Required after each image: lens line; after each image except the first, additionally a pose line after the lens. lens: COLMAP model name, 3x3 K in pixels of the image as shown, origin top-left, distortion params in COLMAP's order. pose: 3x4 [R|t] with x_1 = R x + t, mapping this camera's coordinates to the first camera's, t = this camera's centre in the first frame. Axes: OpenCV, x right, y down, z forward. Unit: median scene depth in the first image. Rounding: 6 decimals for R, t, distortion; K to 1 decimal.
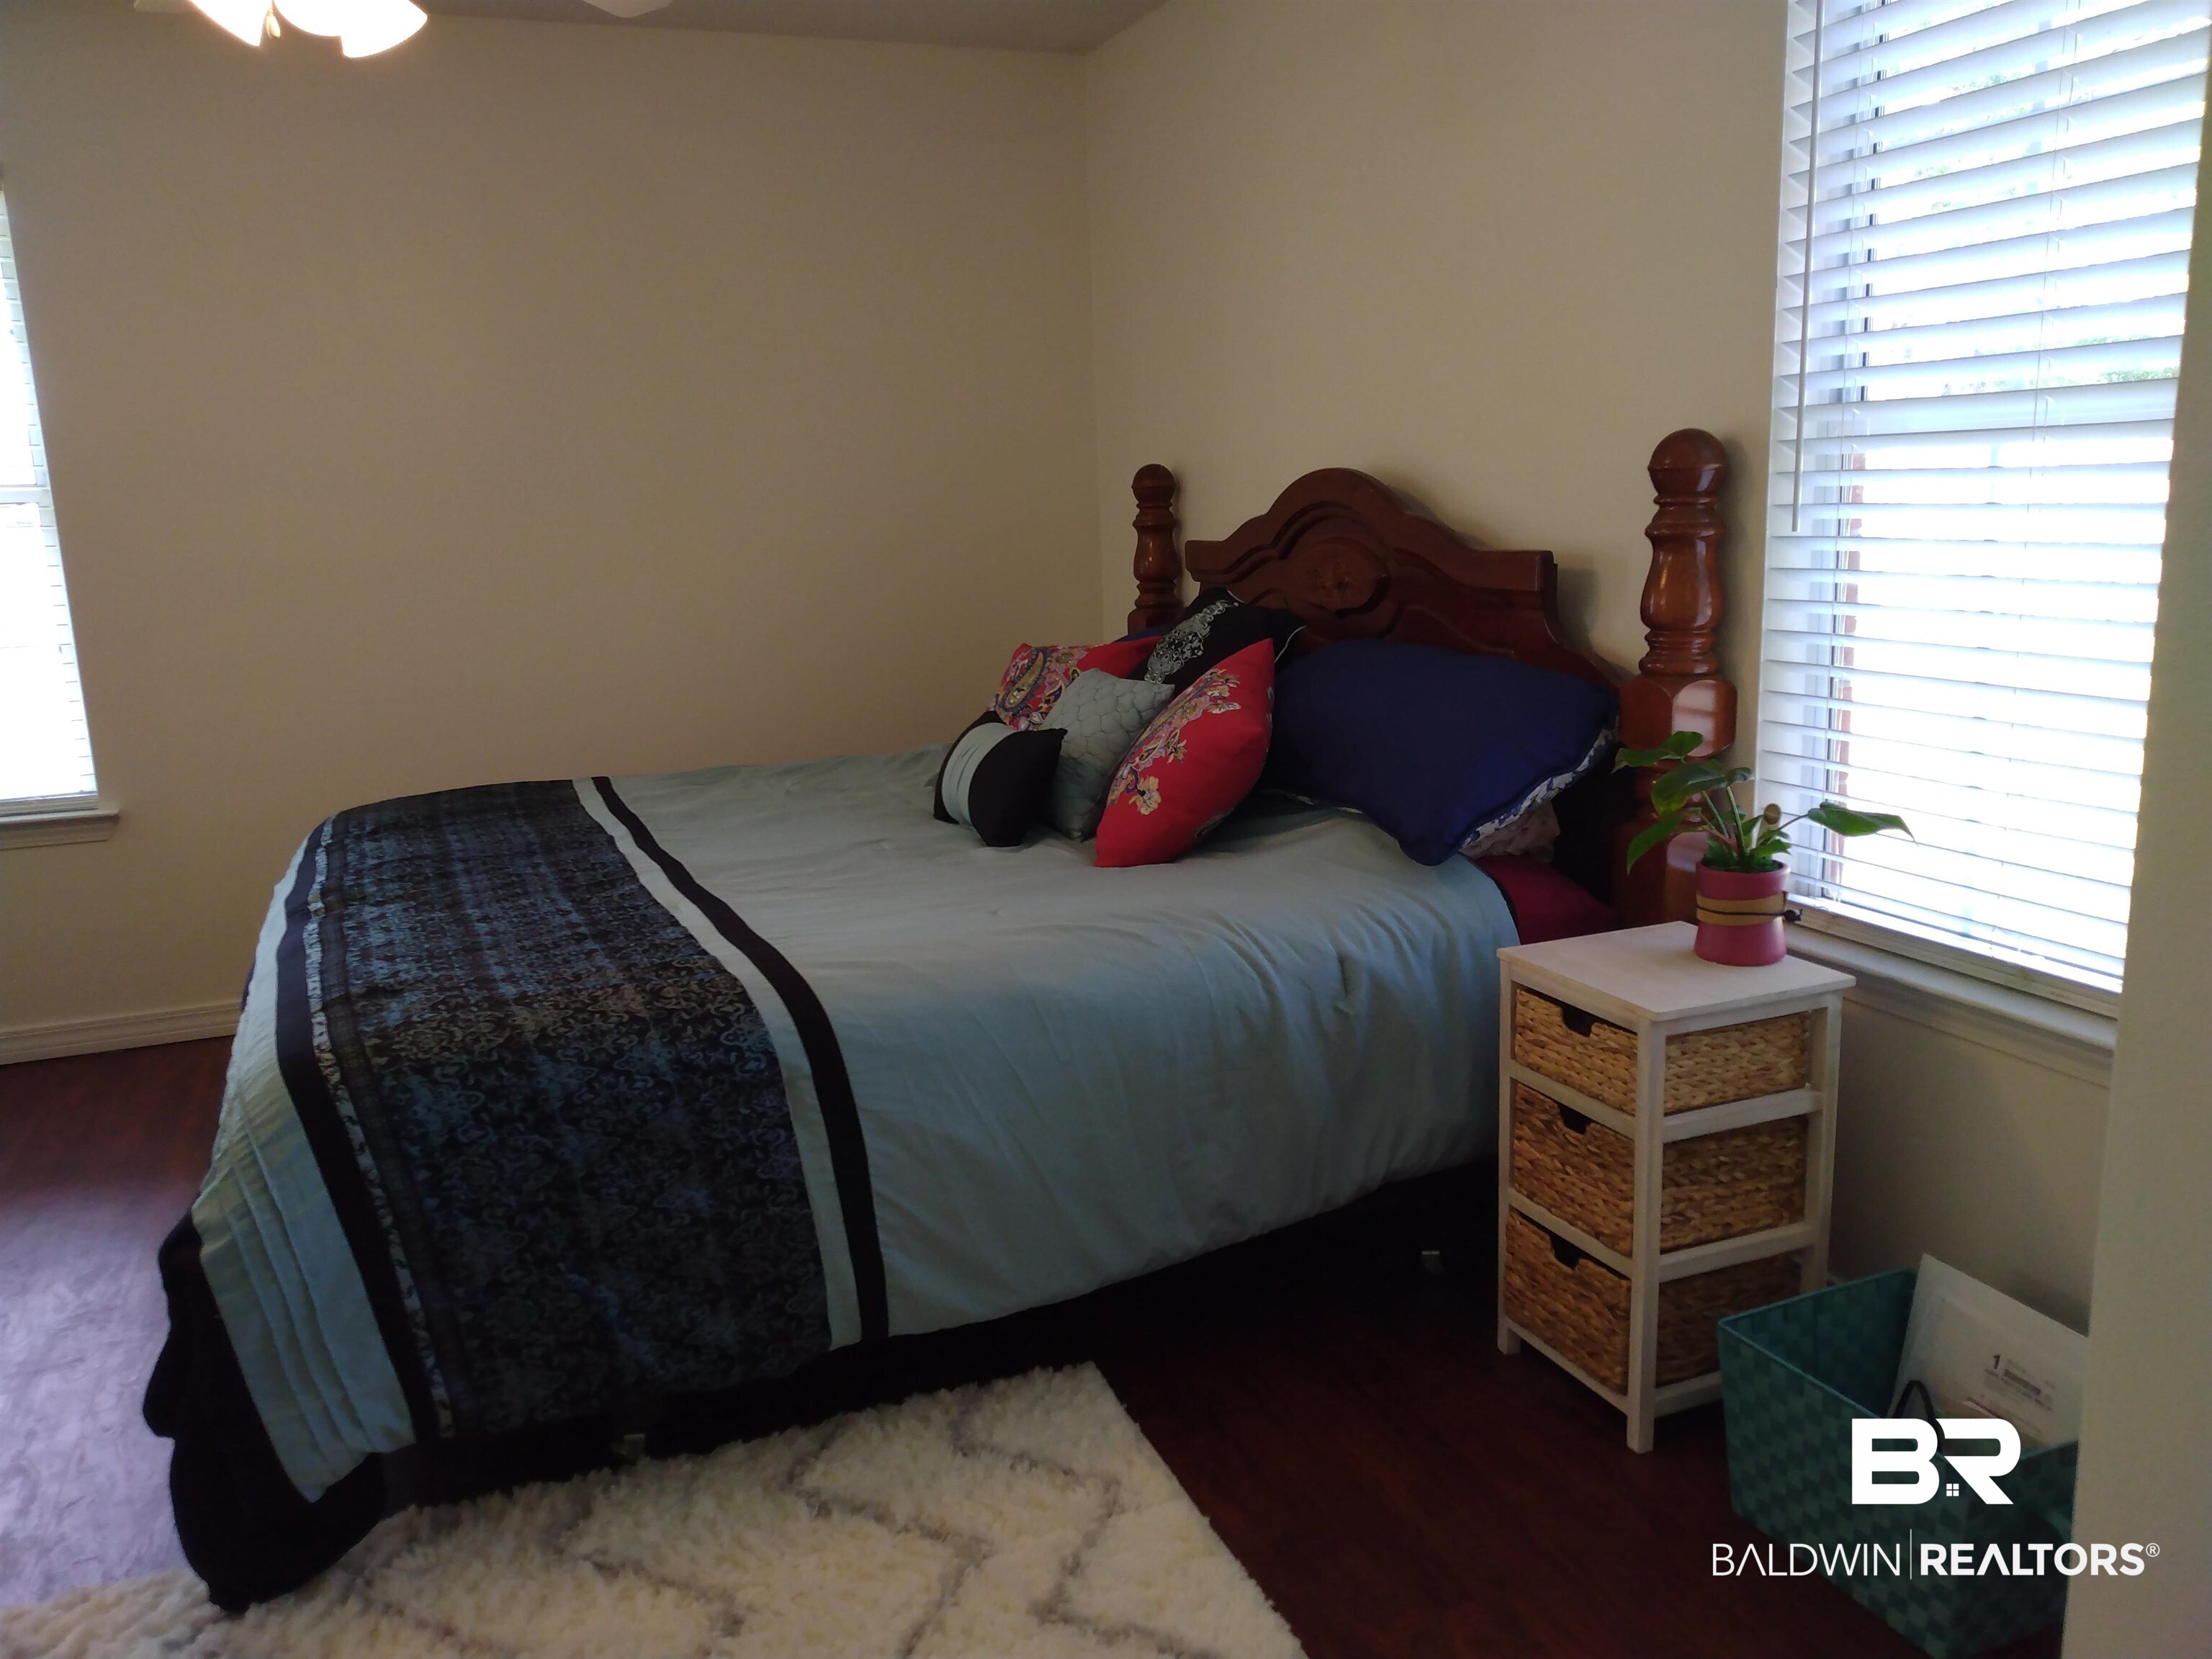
lens RADIAL K [[1702.4, 0, 1106.0], [0, 1702.4, 829.5], [0, 0, 1]] dist [0.125912, -0.262075]
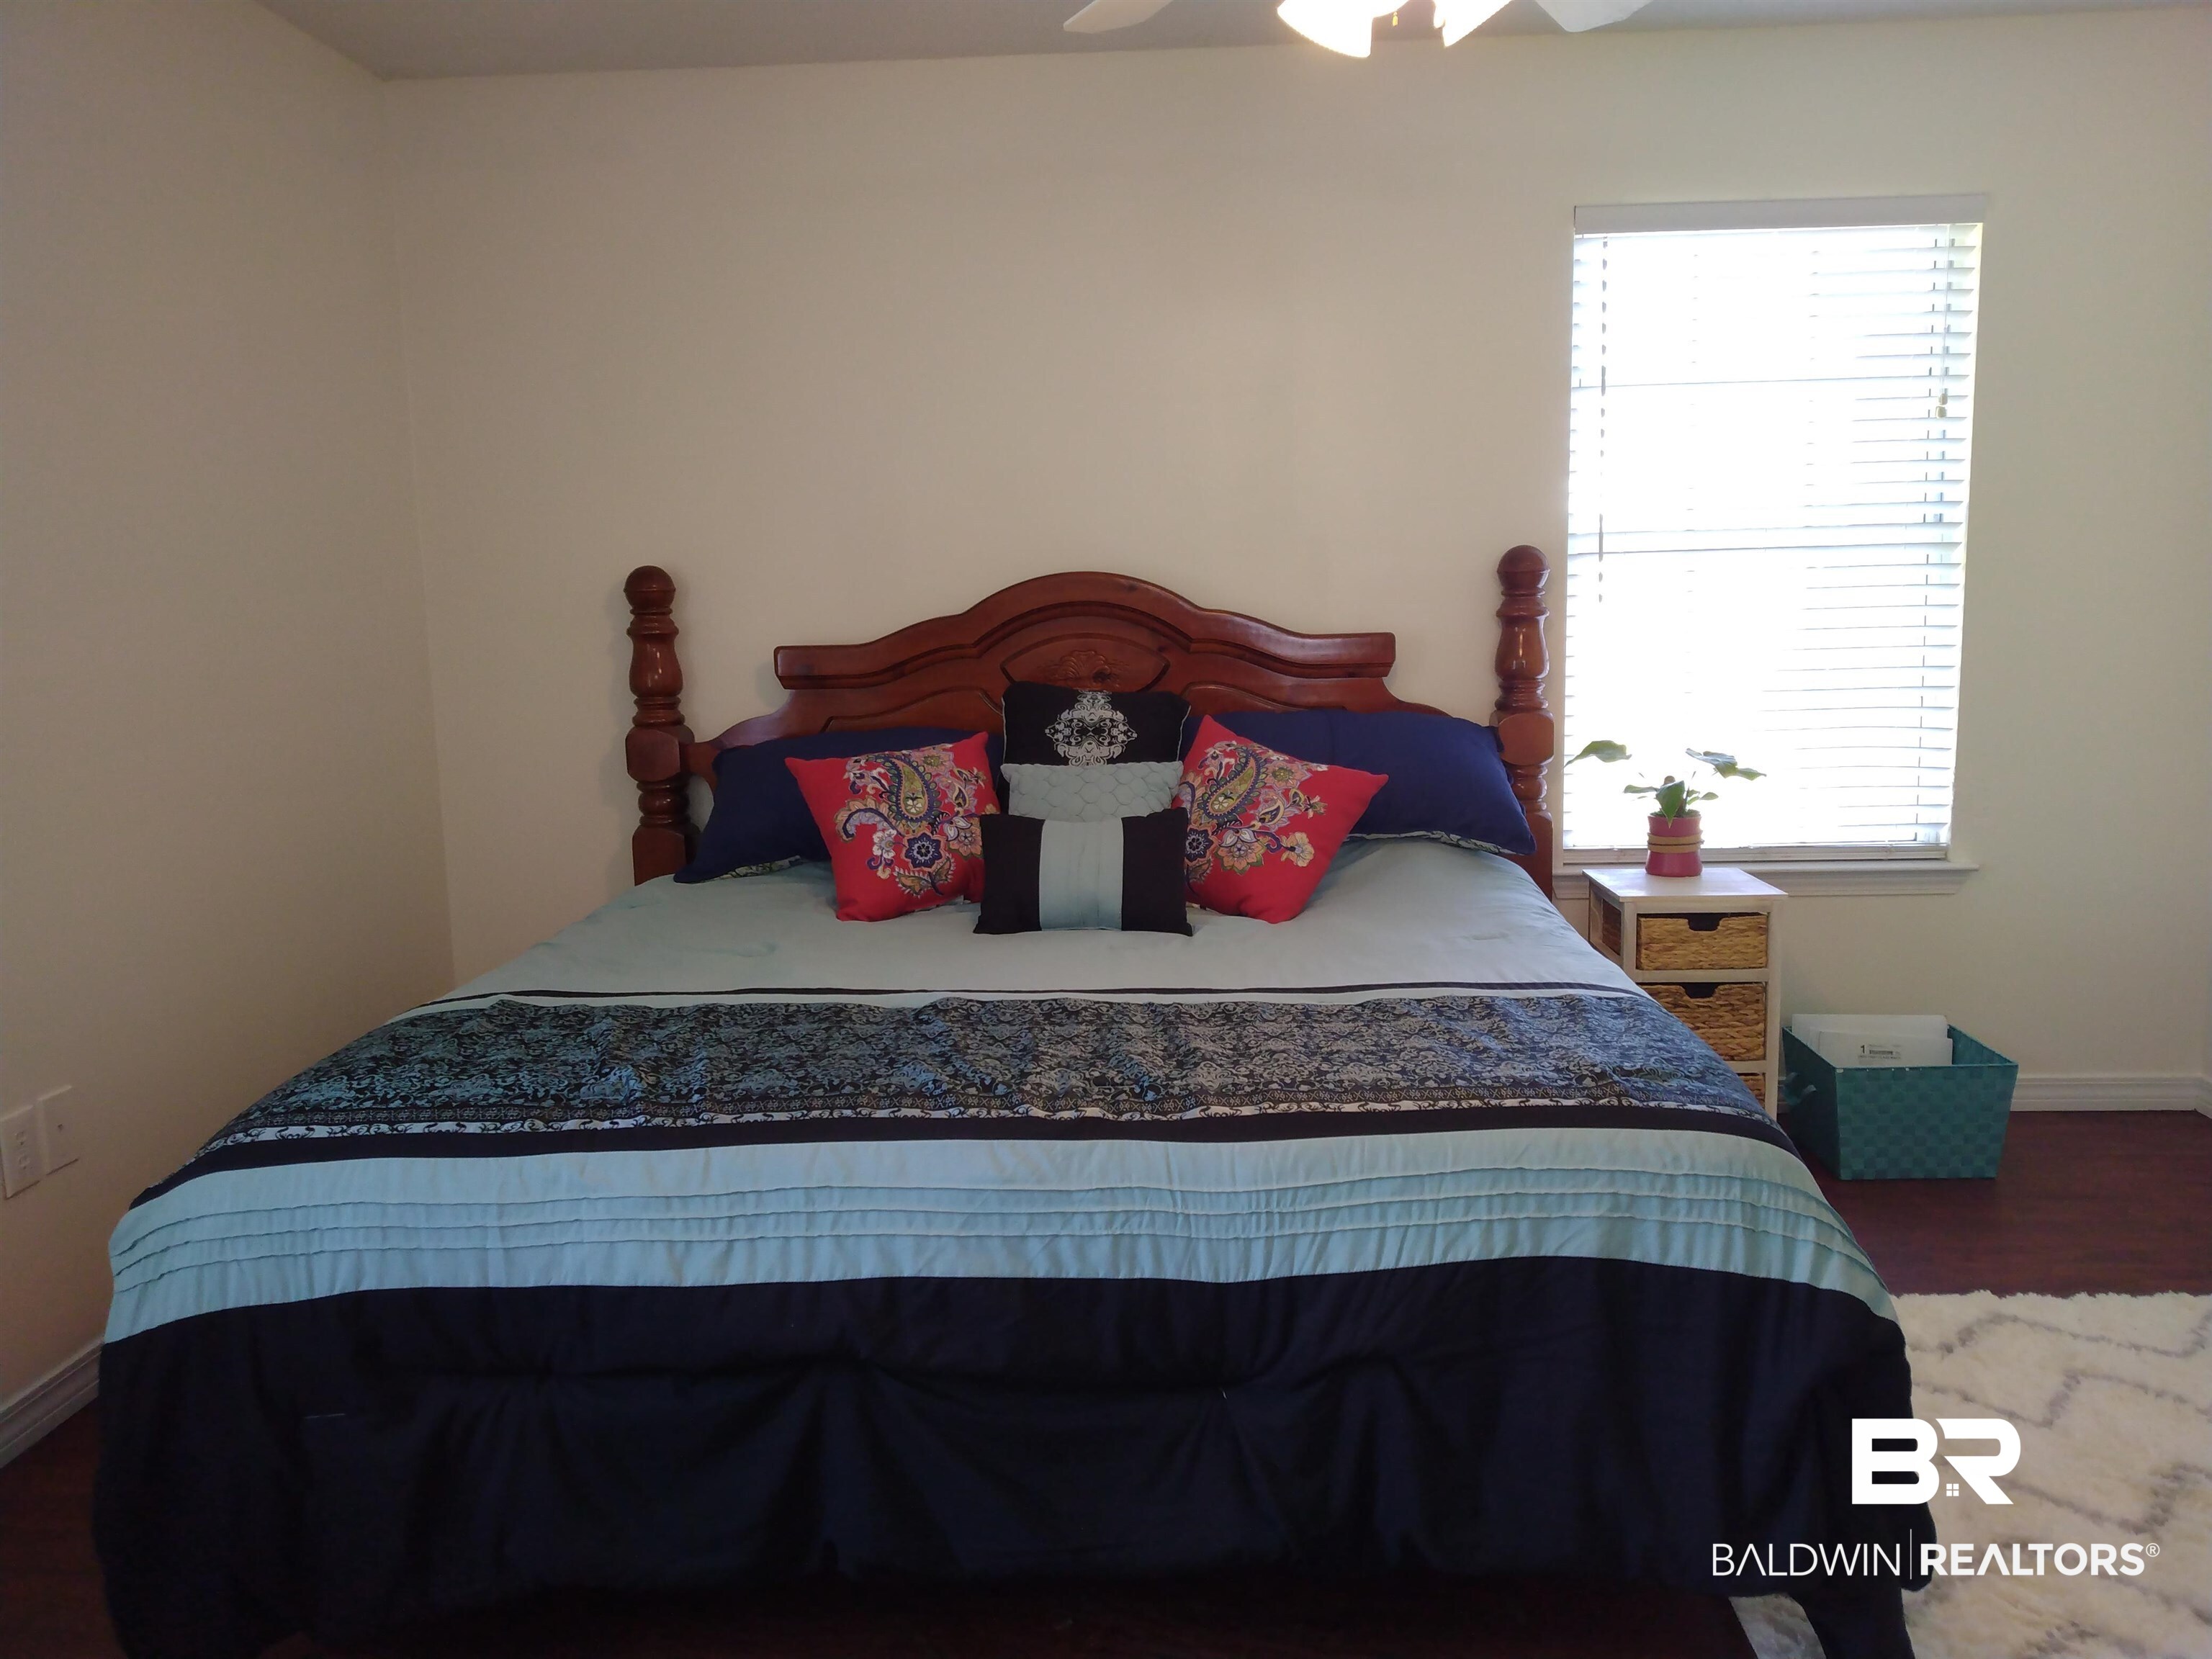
lens RADIAL K [[1702.4, 0, 1106.0], [0, 1702.4, 829.5], [0, 0, 1]] dist [0.125912, -0.262075]
pose [[0.434700, -0.111012, 0.893707, -1.250117], [0.186713, 0.981921, 0.031152, -0.110960], [-0.881008, 0.153324, 0.447568, 0.734783]]
